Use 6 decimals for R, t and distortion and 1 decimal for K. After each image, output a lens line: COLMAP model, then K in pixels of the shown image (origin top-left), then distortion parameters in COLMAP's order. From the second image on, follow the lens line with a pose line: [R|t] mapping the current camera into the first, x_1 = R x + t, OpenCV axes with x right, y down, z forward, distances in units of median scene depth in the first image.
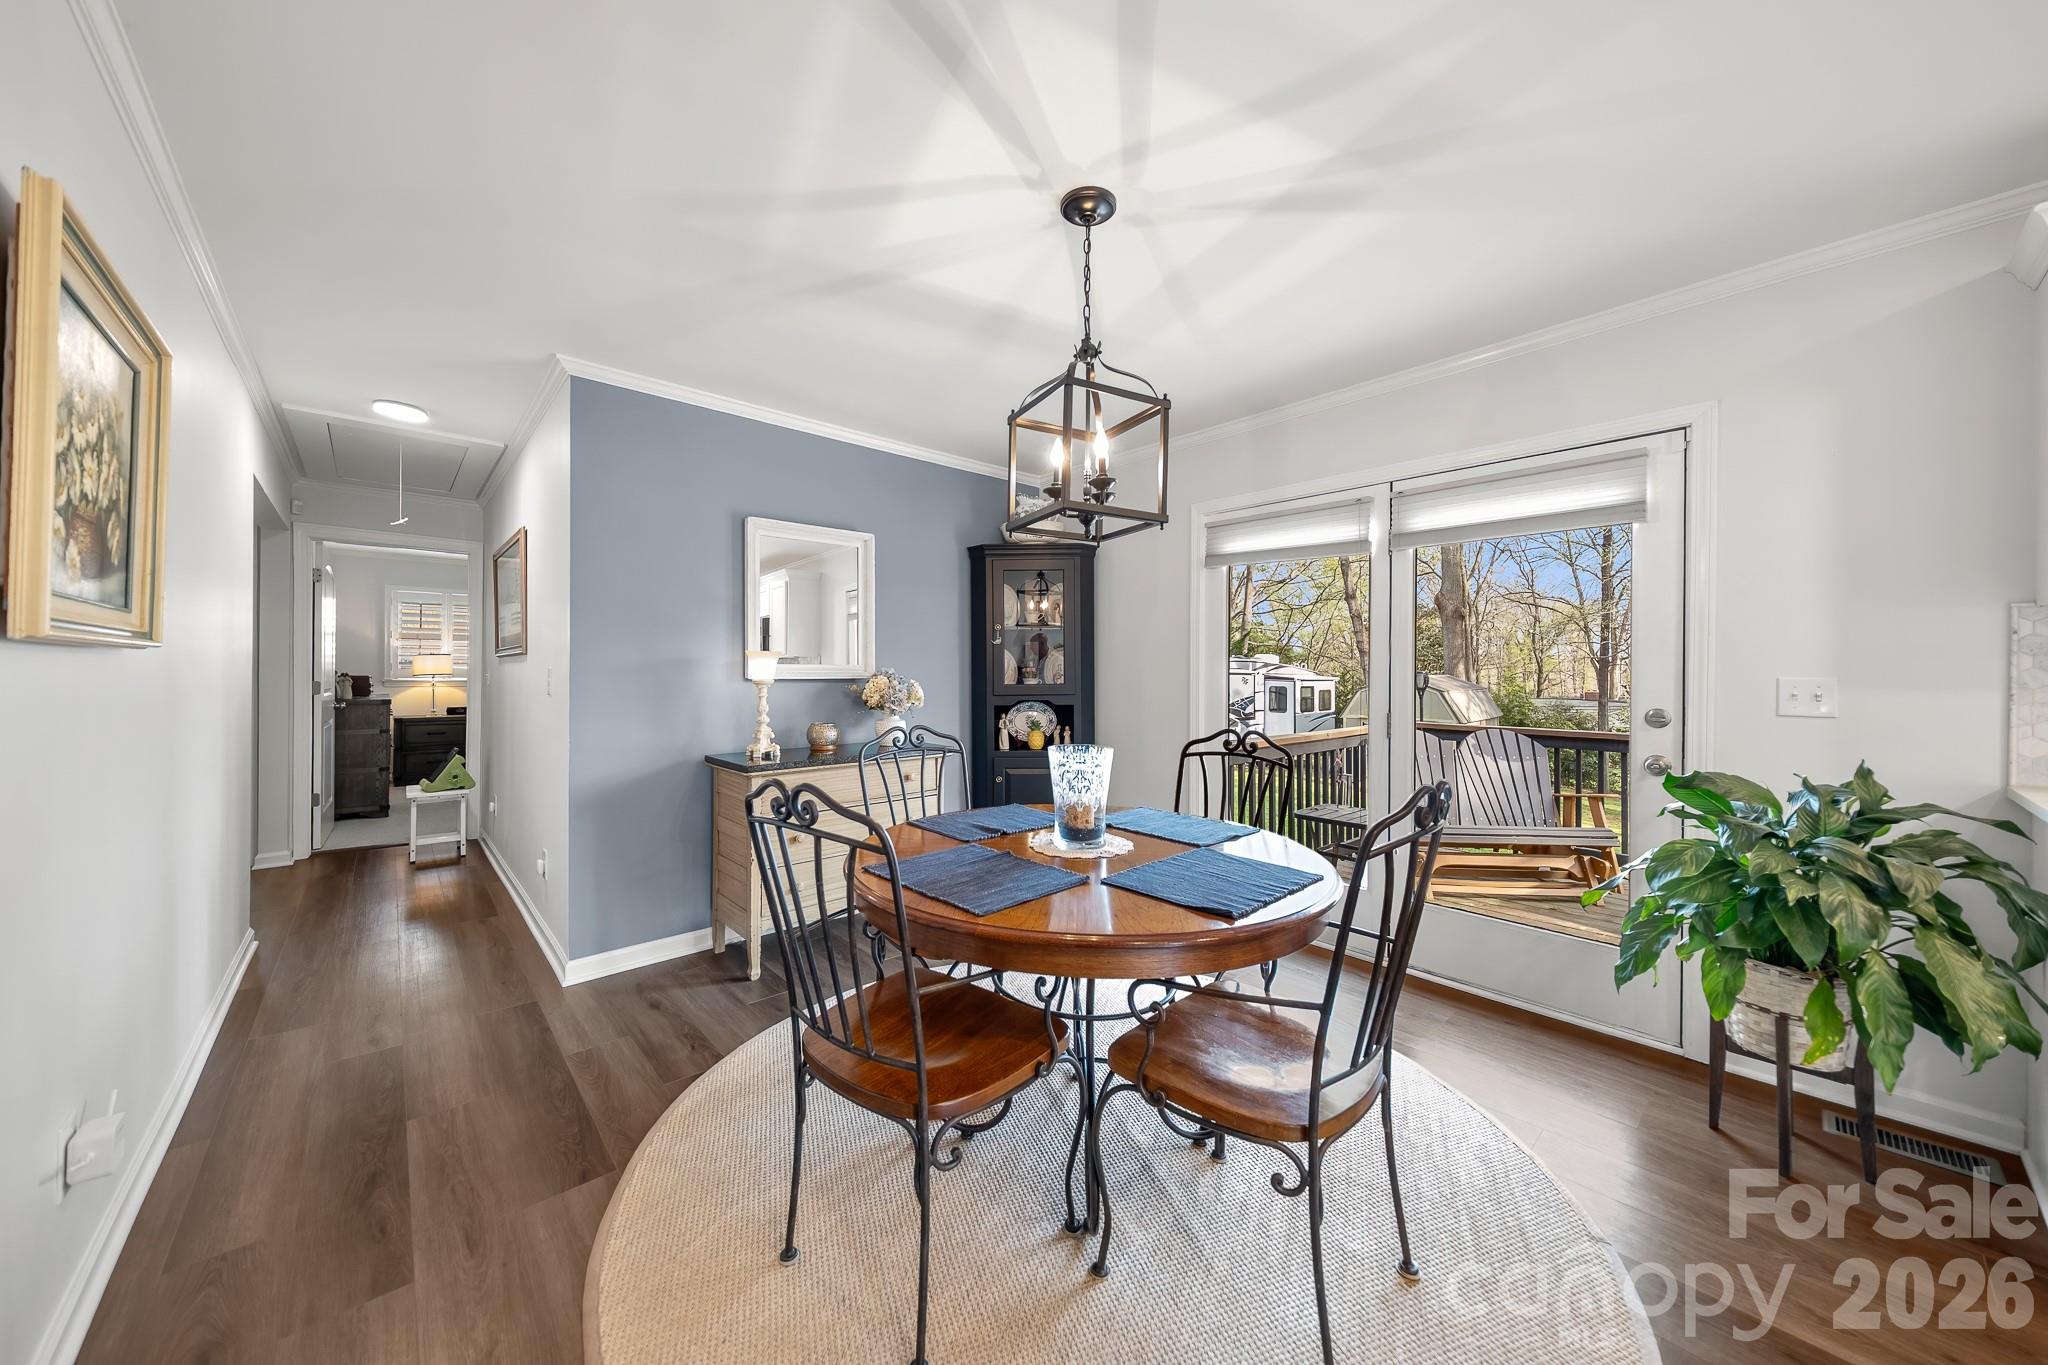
lens RADIAL K [[701.4, 0, 1018.4], [0, 701.4, 664.1], [0, 0, 1]] dist [0.007669, -0.000027]
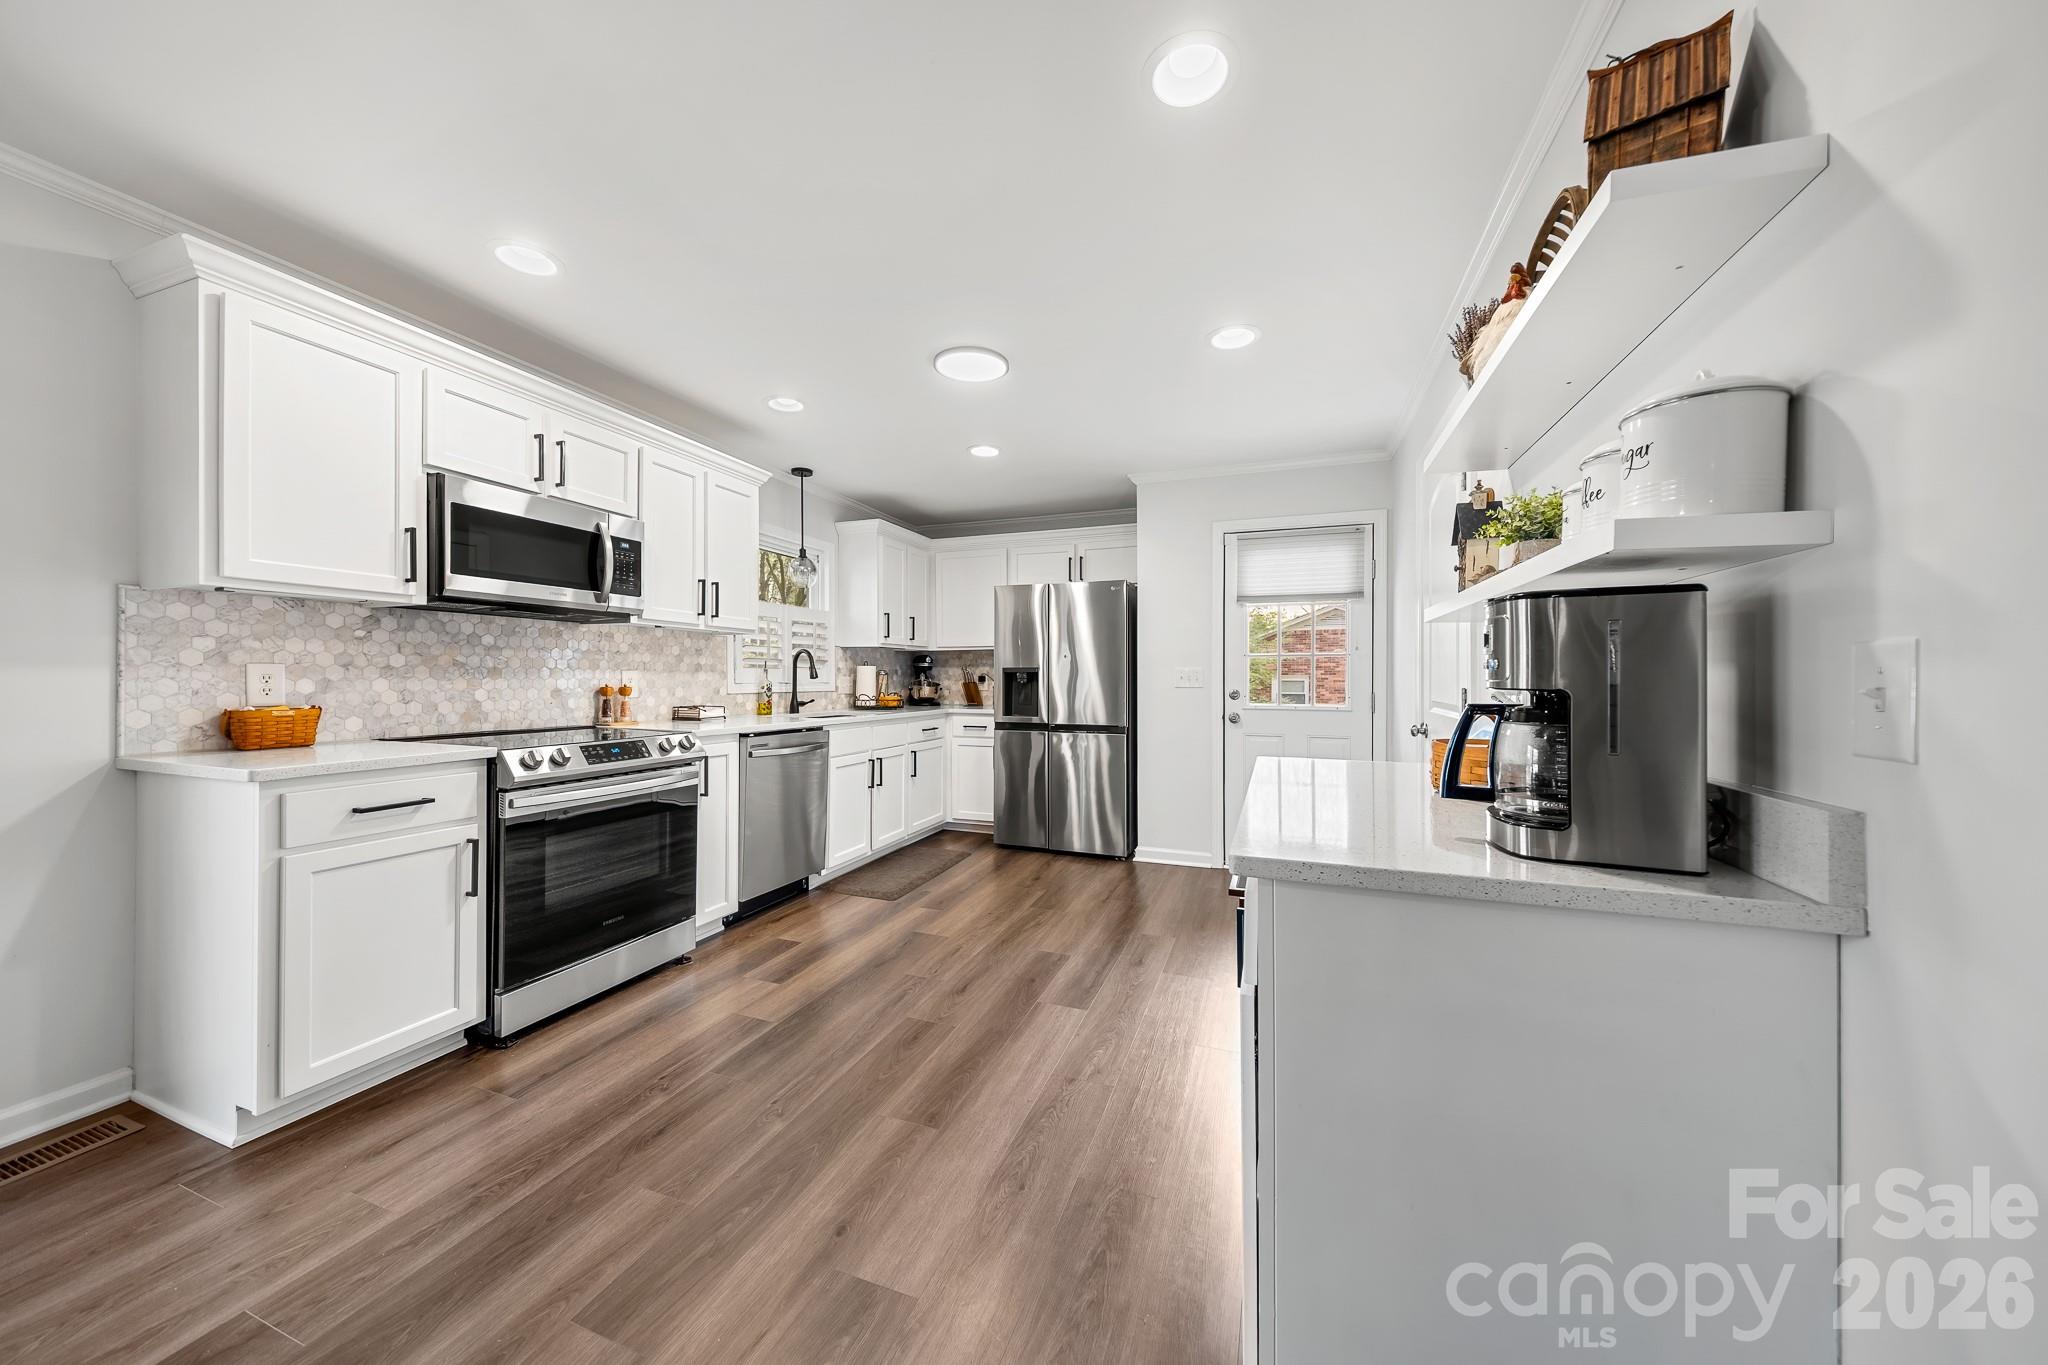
lens RADIAL K [[689.9, 0, 1026.5], [0, 689.9, 675.1], [0, 0, 1]] dist [-0.000243, -0.000167]
pose [[-0.459570, -0.003936, 0.888133, -0.070015], [-0.013947, 0.999899, -0.002786, 0.018769], [-0.888032, -0.013667, -0.459578, 0.156742]]
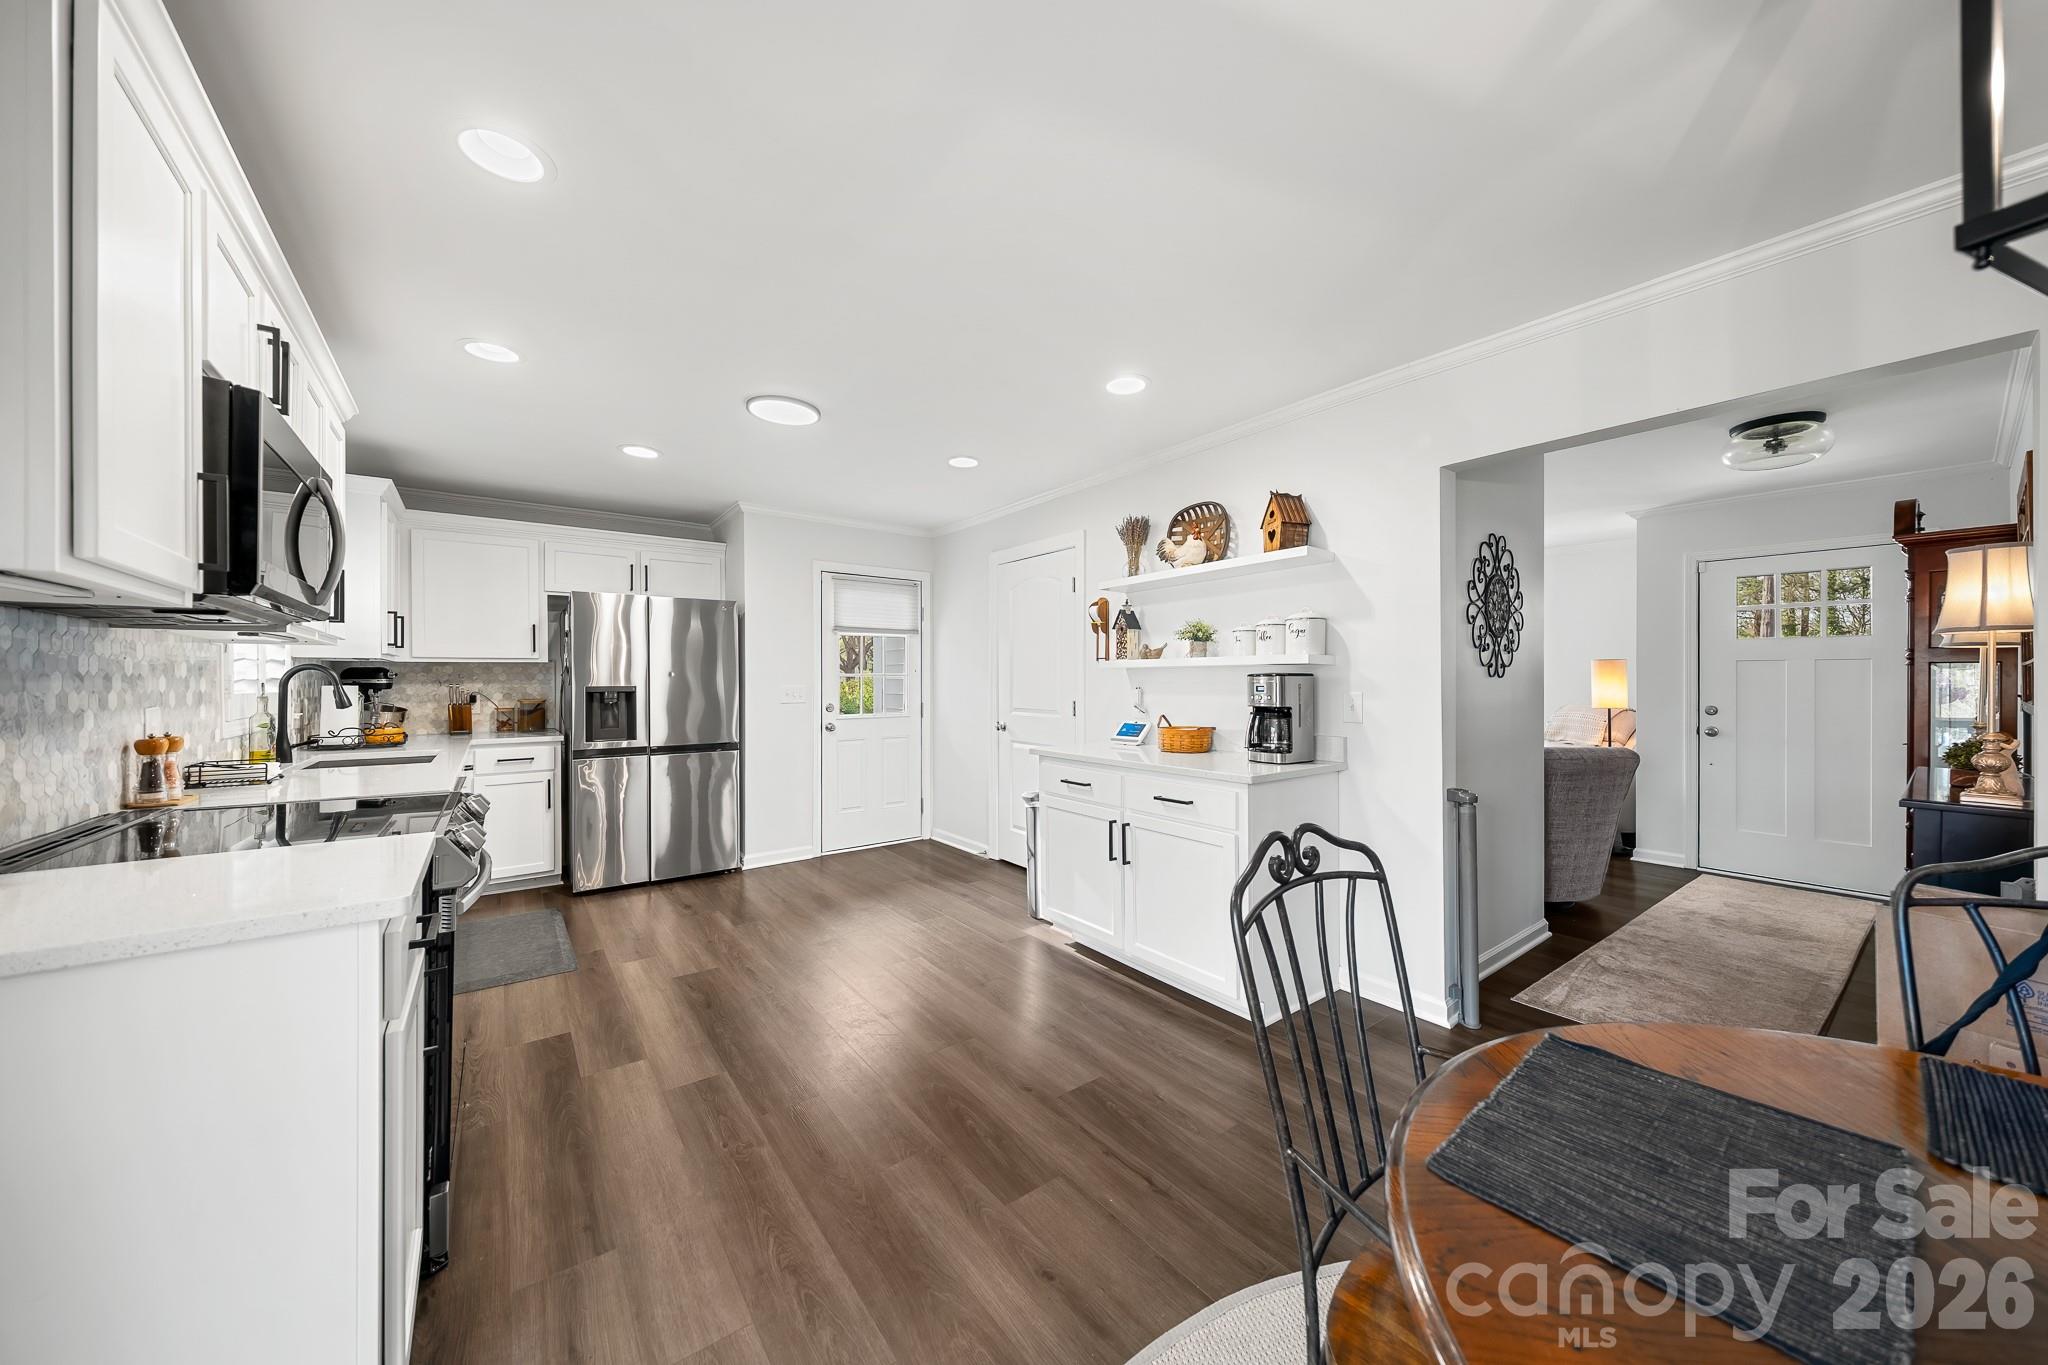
lens RADIAL K [[695.8, 0, 1024.0], [0, 695.8, 682.5], [0, 0, 1]] dist [-0.007329, -0.000046]
pose [[-0.995745, -0.002242, 0.092129, 0.360003], [-0.002811, 0.999978, -0.006044, -0.004579], [-0.092114, -0.006278, -0.995729, 0.764675]]
